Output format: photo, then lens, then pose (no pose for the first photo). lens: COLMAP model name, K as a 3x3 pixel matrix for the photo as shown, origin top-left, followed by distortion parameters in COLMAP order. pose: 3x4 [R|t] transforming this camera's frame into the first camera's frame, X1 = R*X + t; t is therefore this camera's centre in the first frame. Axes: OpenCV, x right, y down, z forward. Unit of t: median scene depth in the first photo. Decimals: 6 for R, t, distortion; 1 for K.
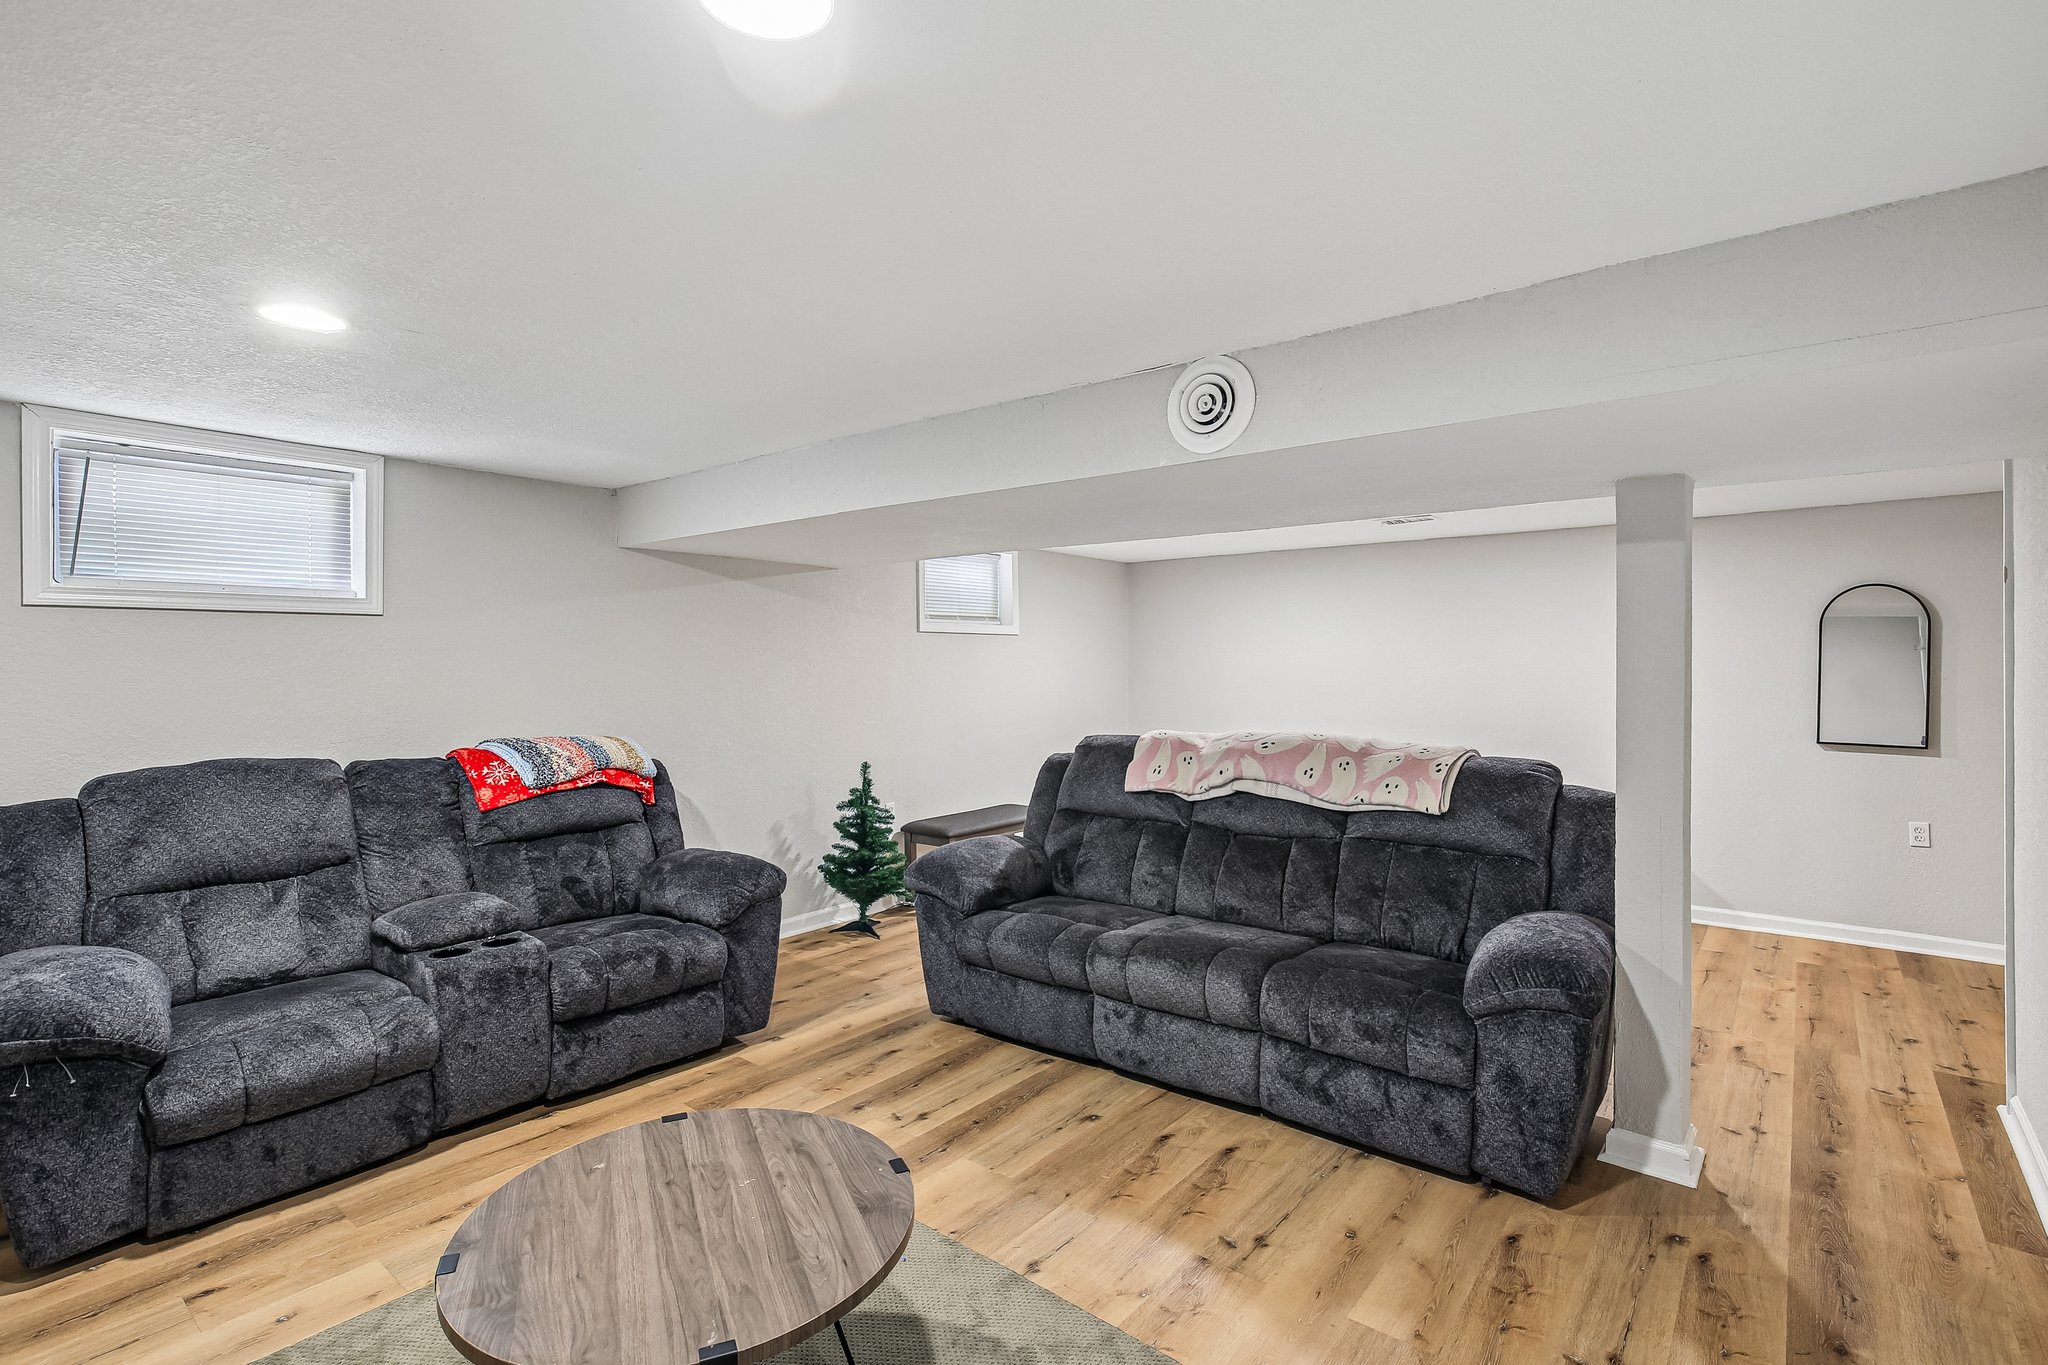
lens RADIAL K [[971.7, 0, 1024.0], [0, 971.7, 660.4], [0, 0, 1]] dist [-0.002855, -0.000063]
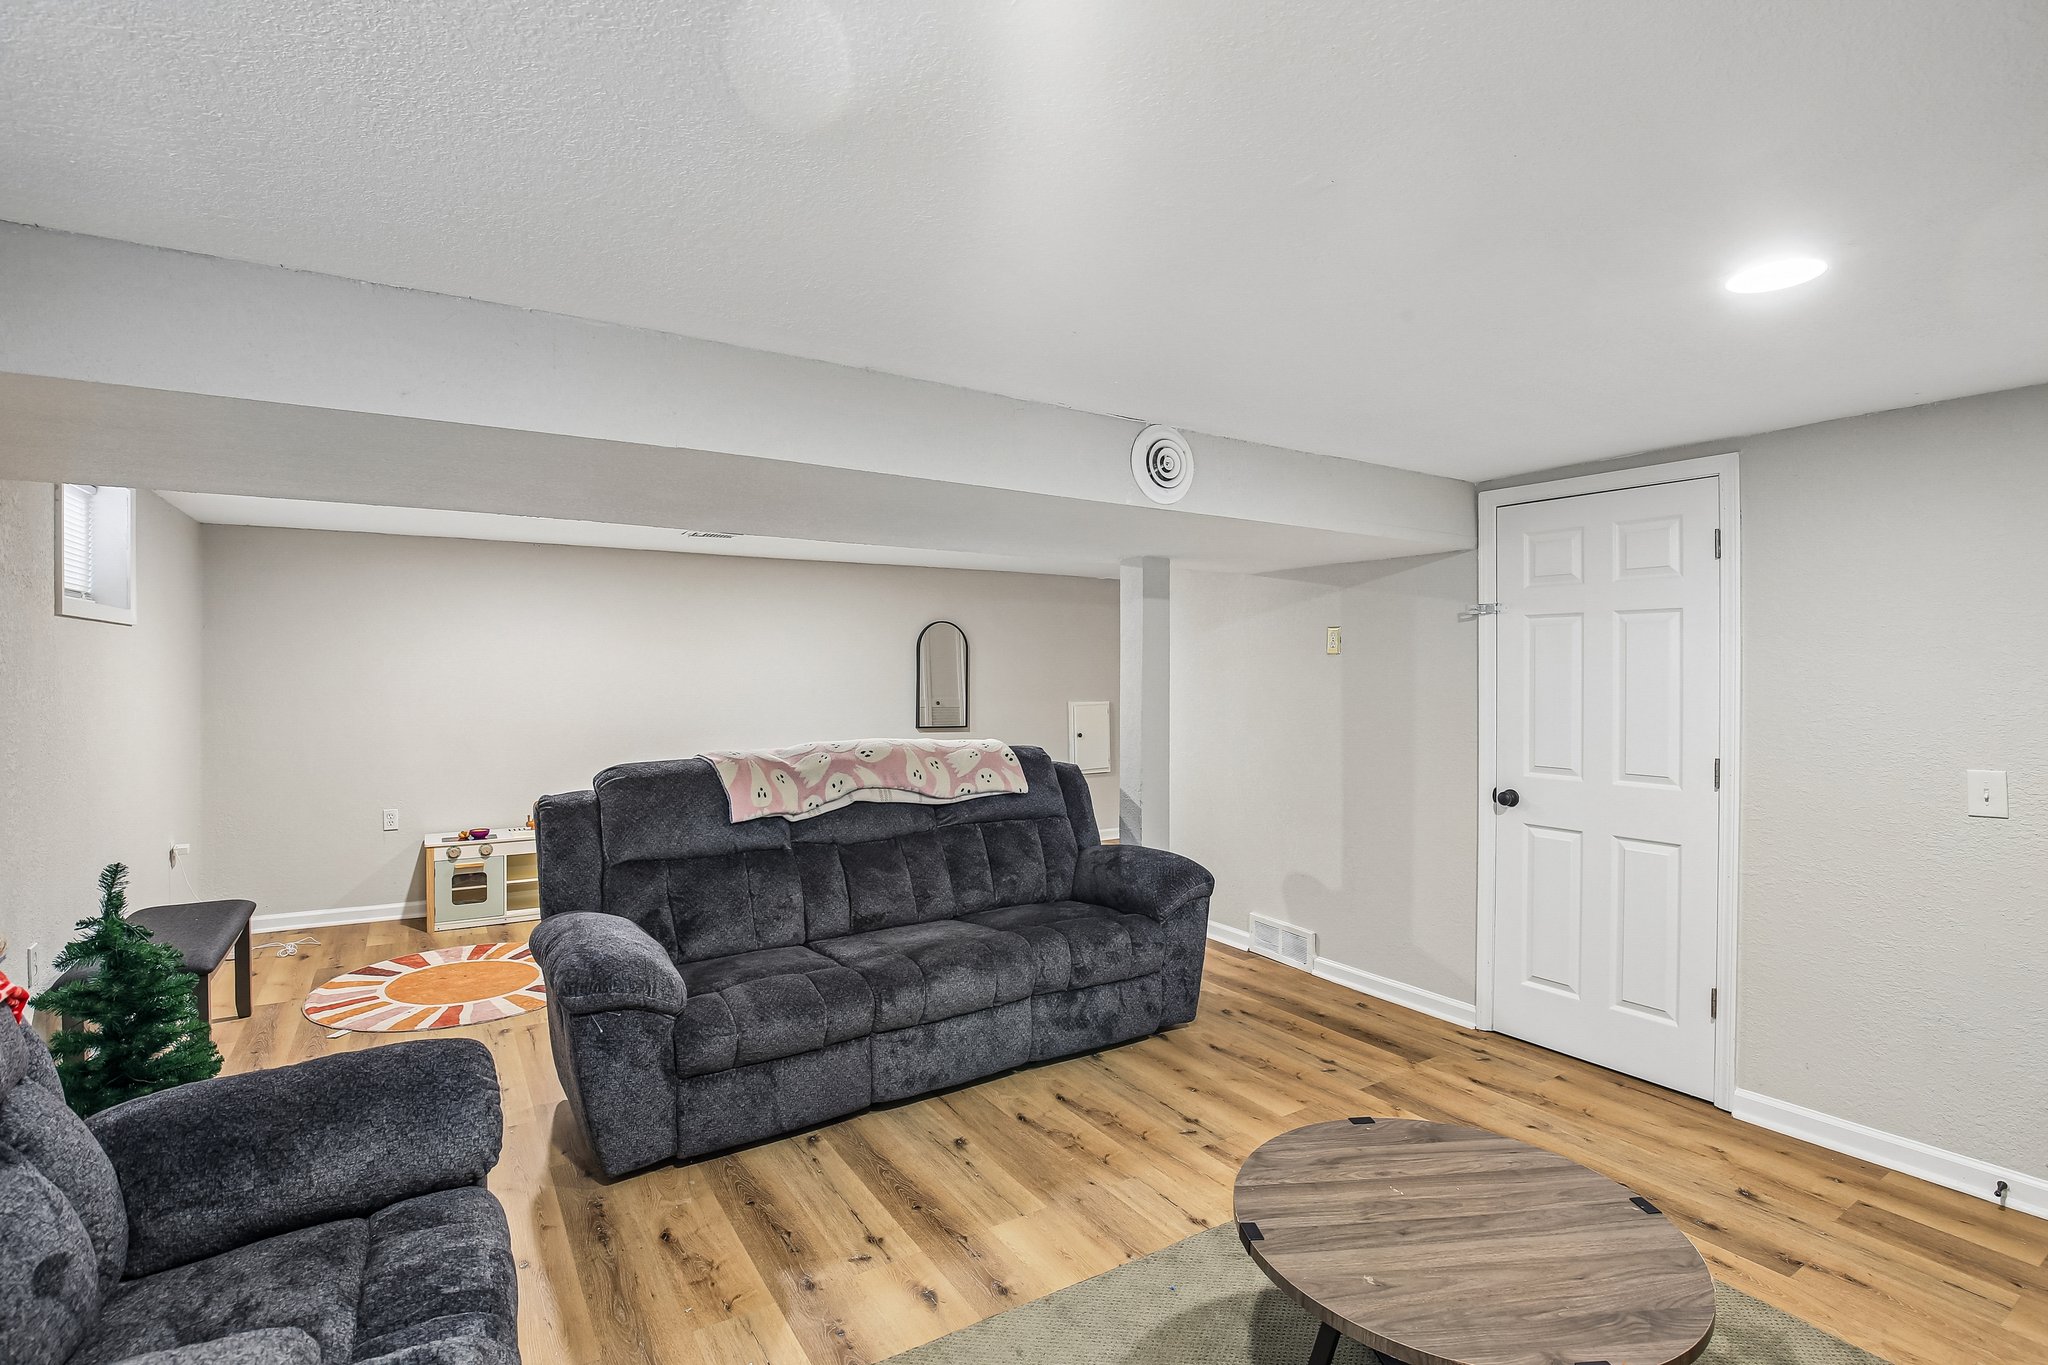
lens RADIAL K [[955.9, 0, 1019.2], [0, 955.9, 671.9], [0, 0, 1]] dist [-0.022732, 0.000317]
pose [[0.315588, -0.000084, 0.948896, -0.740862], [-0.003038, 0.999995, 0.001099, -0.002011], [-0.948892, -0.003229, 0.315586, 0.584846]]
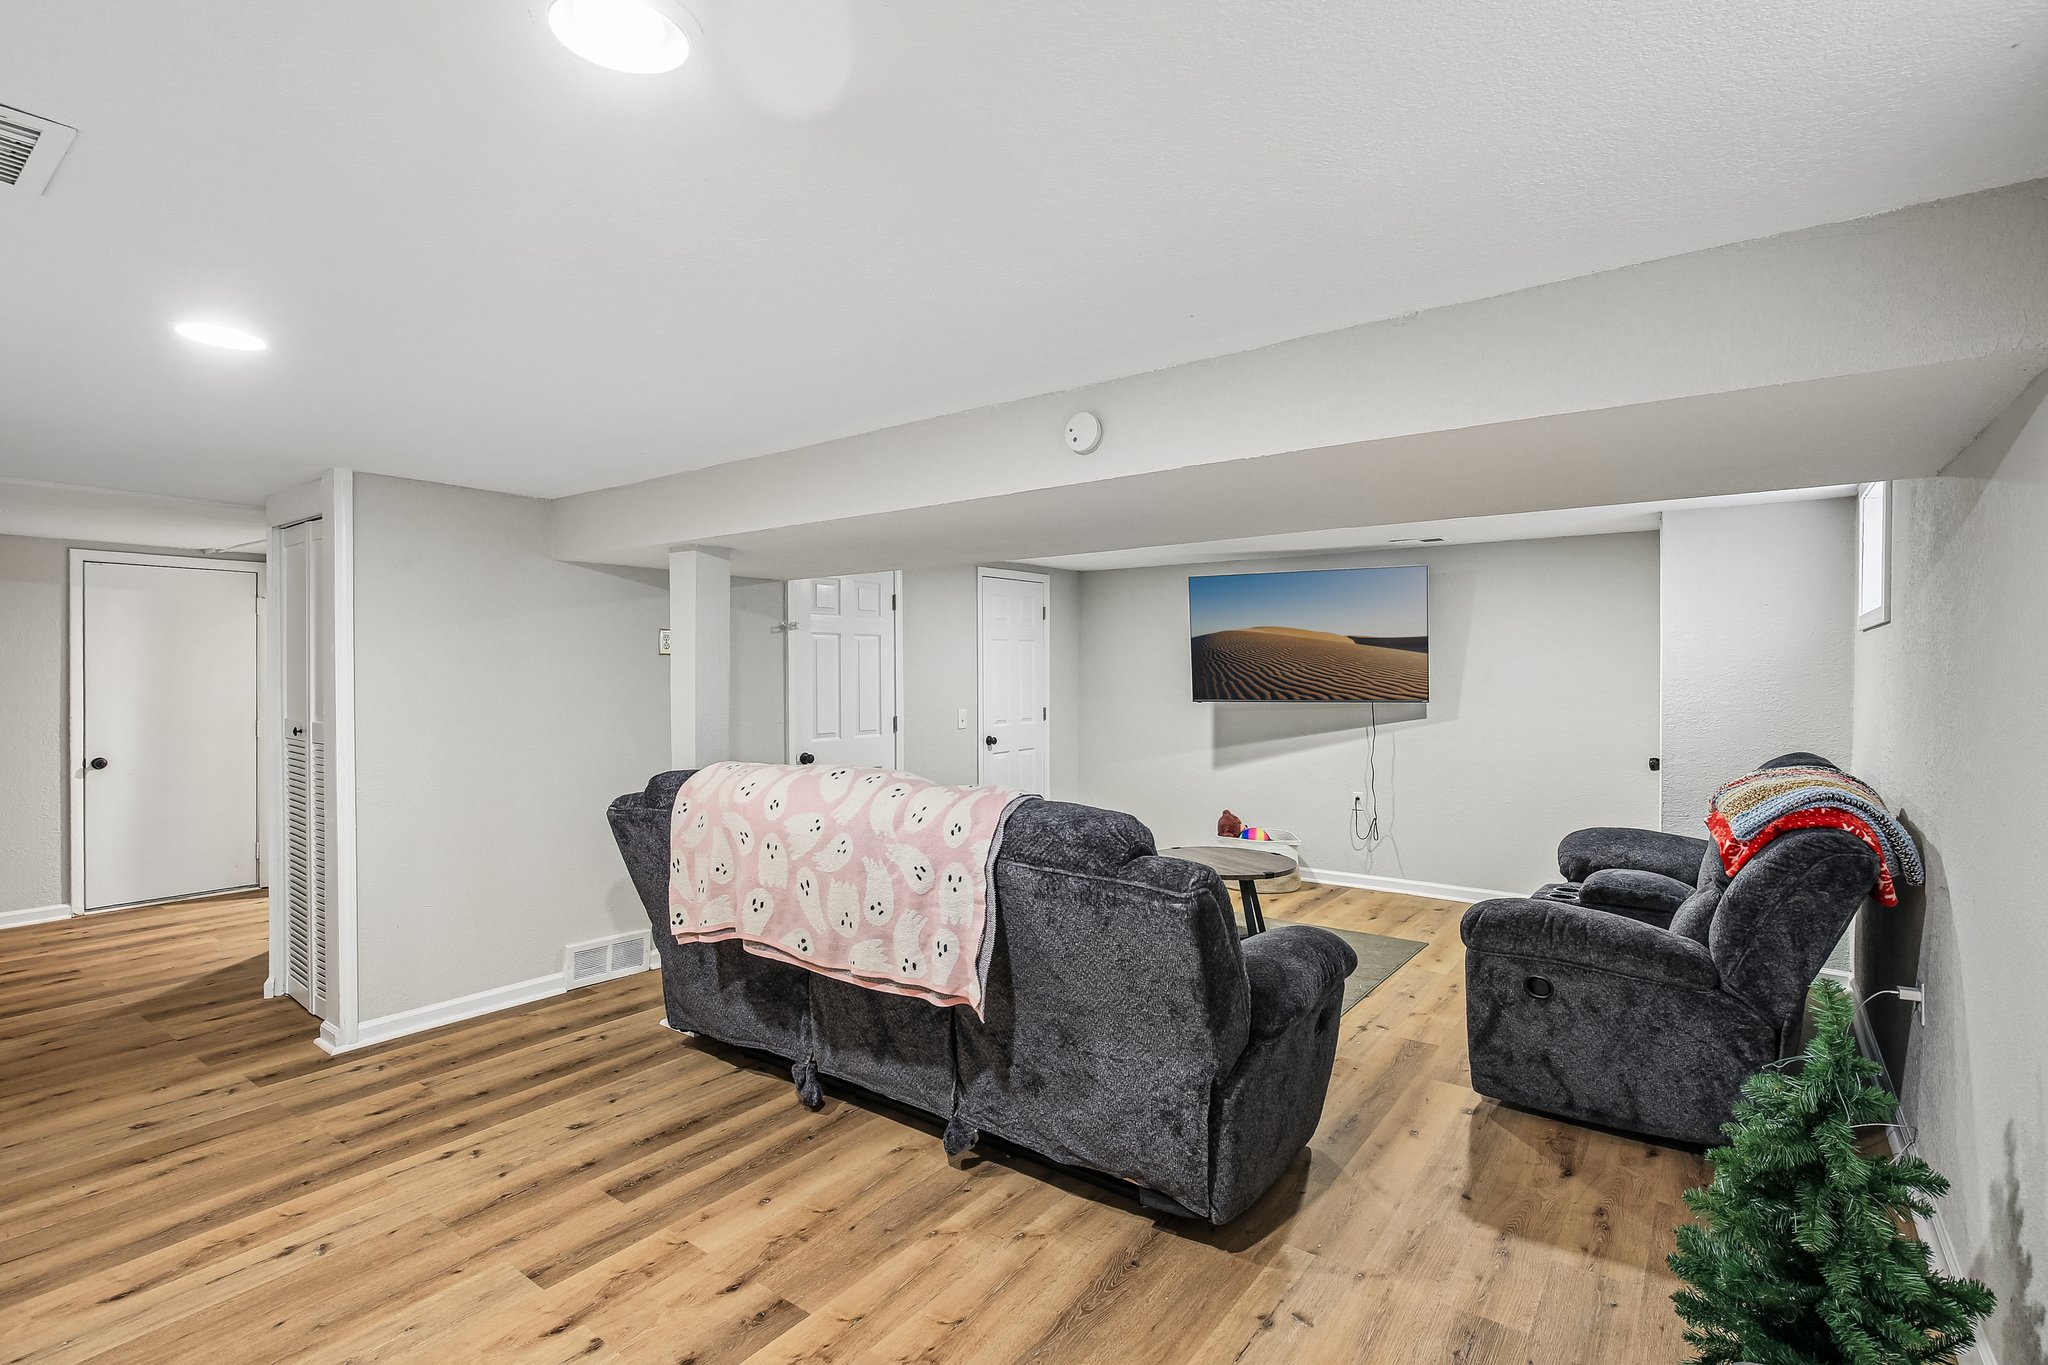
lens RADIAL K [[955.9, 0, 1019.2], [0, 955.9, 671.9], [0, 0, 1]] dist [-0.022732, 0.000317]
pose [[-0.999205, 0.003517, -0.039721, 0.194865], [0.003381, 0.999988, 0.003477, -0.005409], [0.039733, 0.003340, -0.999205, 2.006010]]
